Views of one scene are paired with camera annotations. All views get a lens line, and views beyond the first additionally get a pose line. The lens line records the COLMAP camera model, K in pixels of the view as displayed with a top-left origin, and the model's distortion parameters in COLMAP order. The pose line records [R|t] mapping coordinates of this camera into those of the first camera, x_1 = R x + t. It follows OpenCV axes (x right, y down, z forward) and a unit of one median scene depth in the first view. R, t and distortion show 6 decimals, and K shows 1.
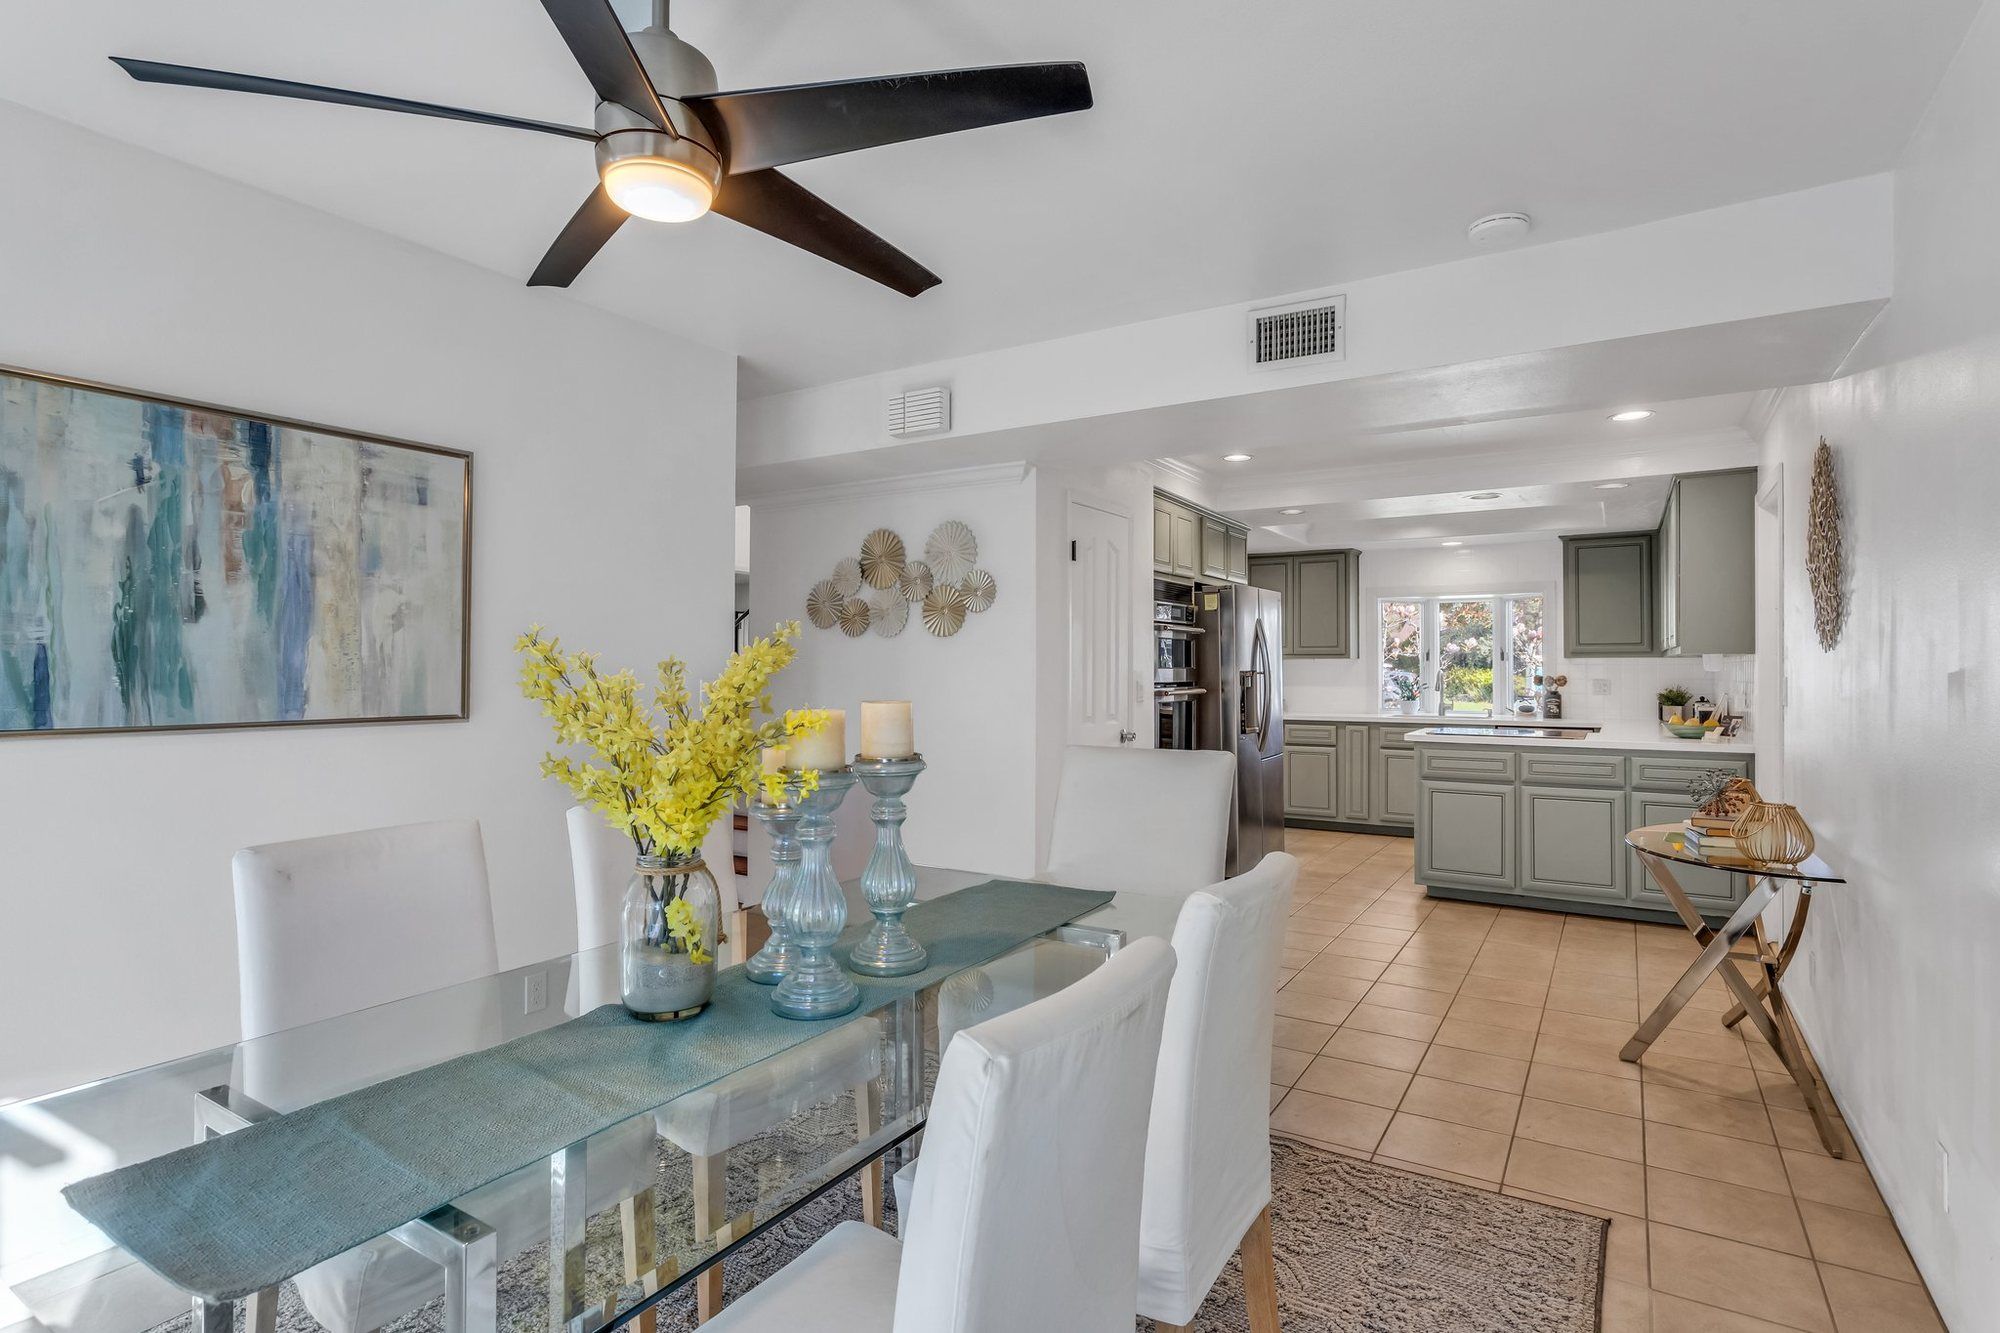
lens RADIAL K [[1049.5, 0, 1006.8], [0, 1049.5, 664.5], [0, 0, 1]] dist [-0.001086, 0.002710]
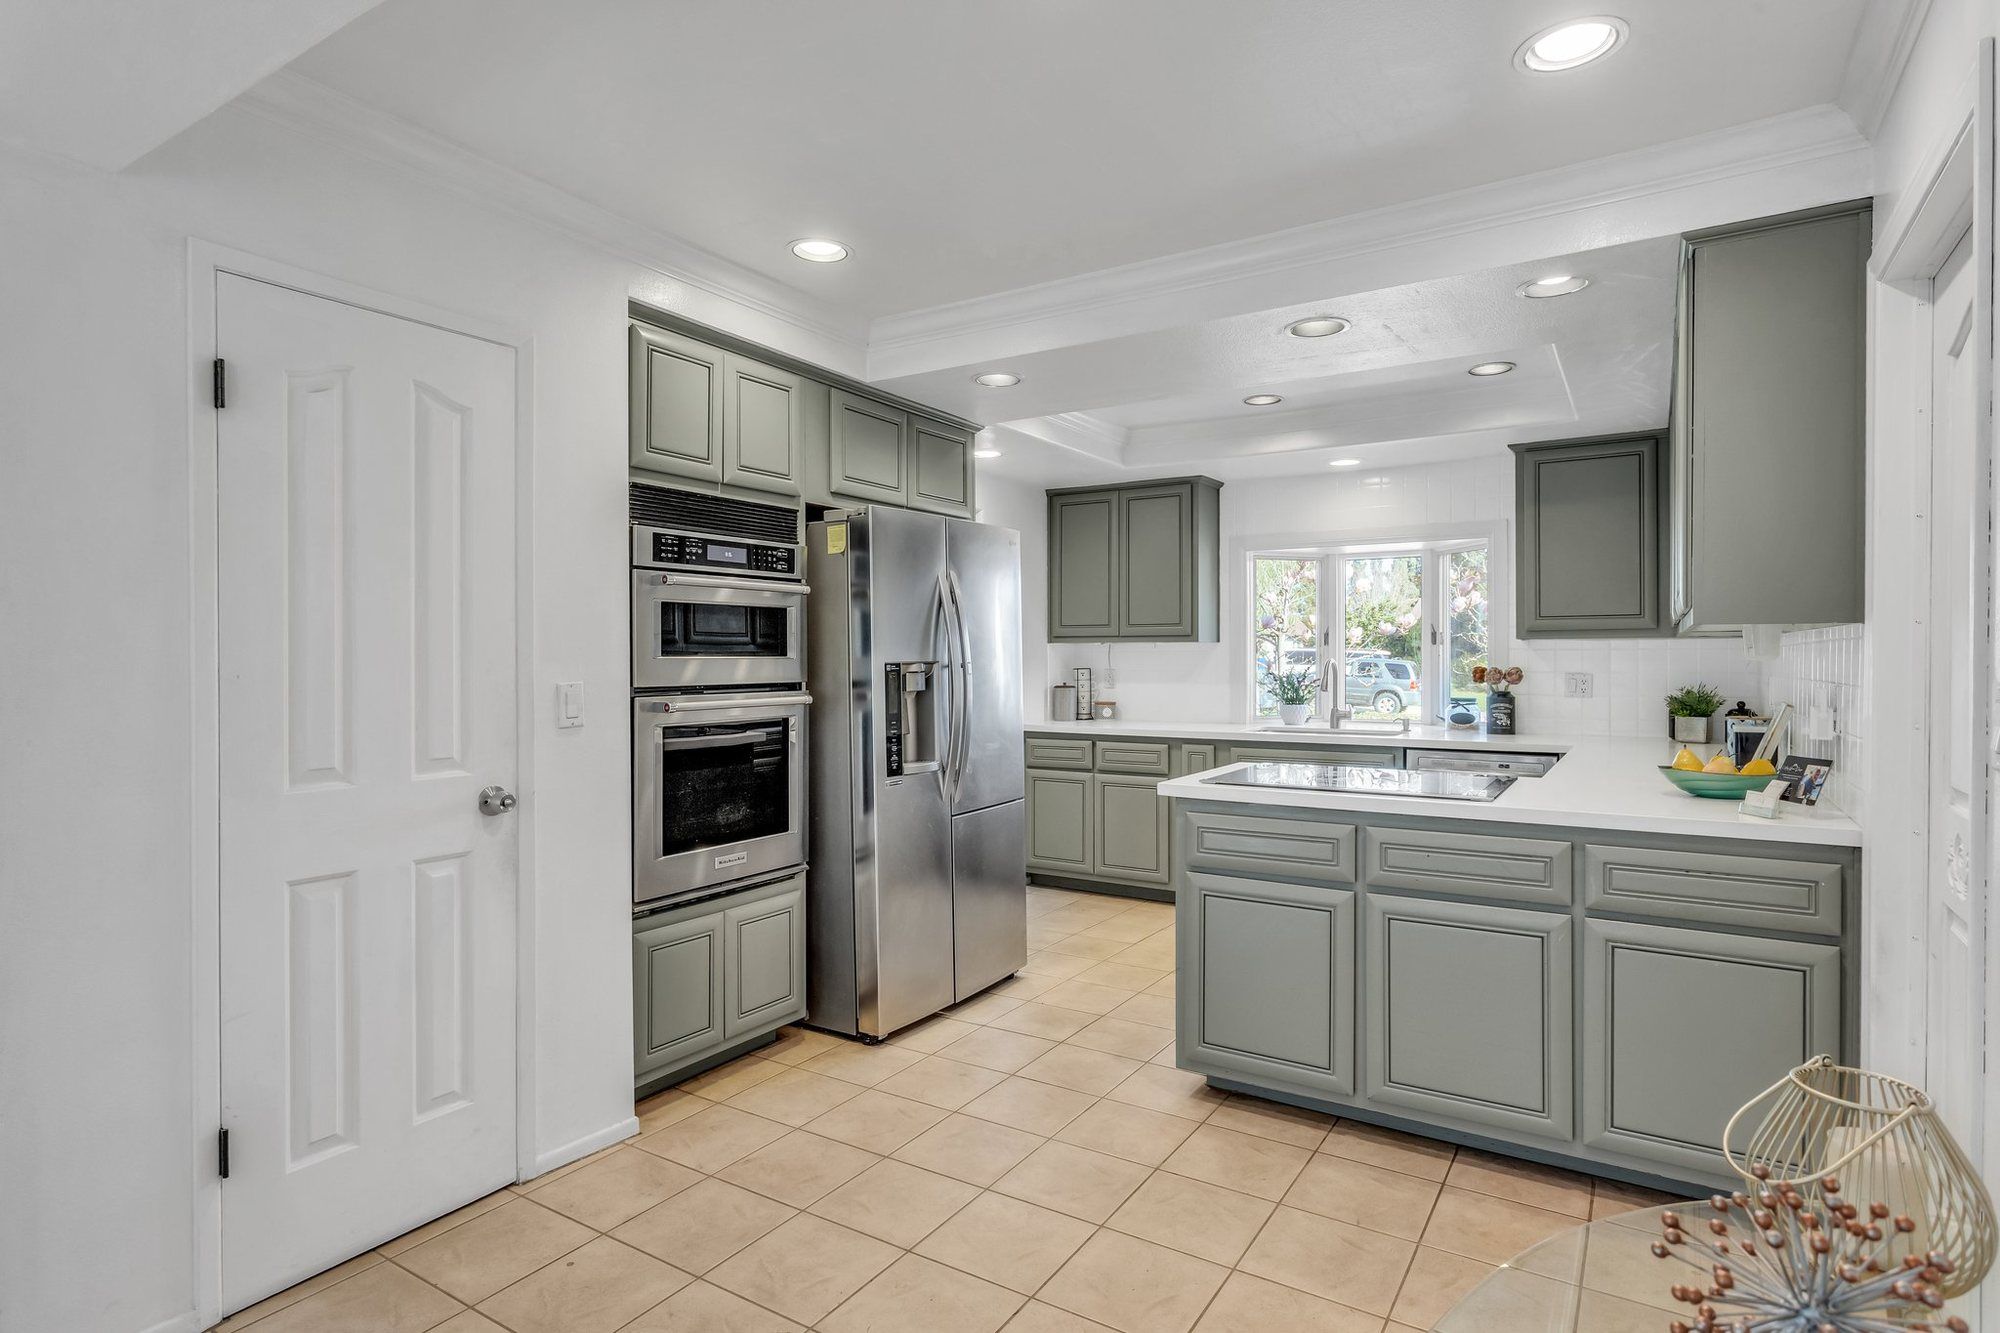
lens RADIAL K [[1049.5, 0, 987.7], [0, 1049.5, 668.1], [0, 0, 1]] dist [-0.001086, 0.002710]
pose [[0.999263, -0.003261, -0.038246, 0.249343], [0.003809, 0.999891, 0.014275, 0.000934], [0.038195, -0.014410, 0.999166, 0.375630]]
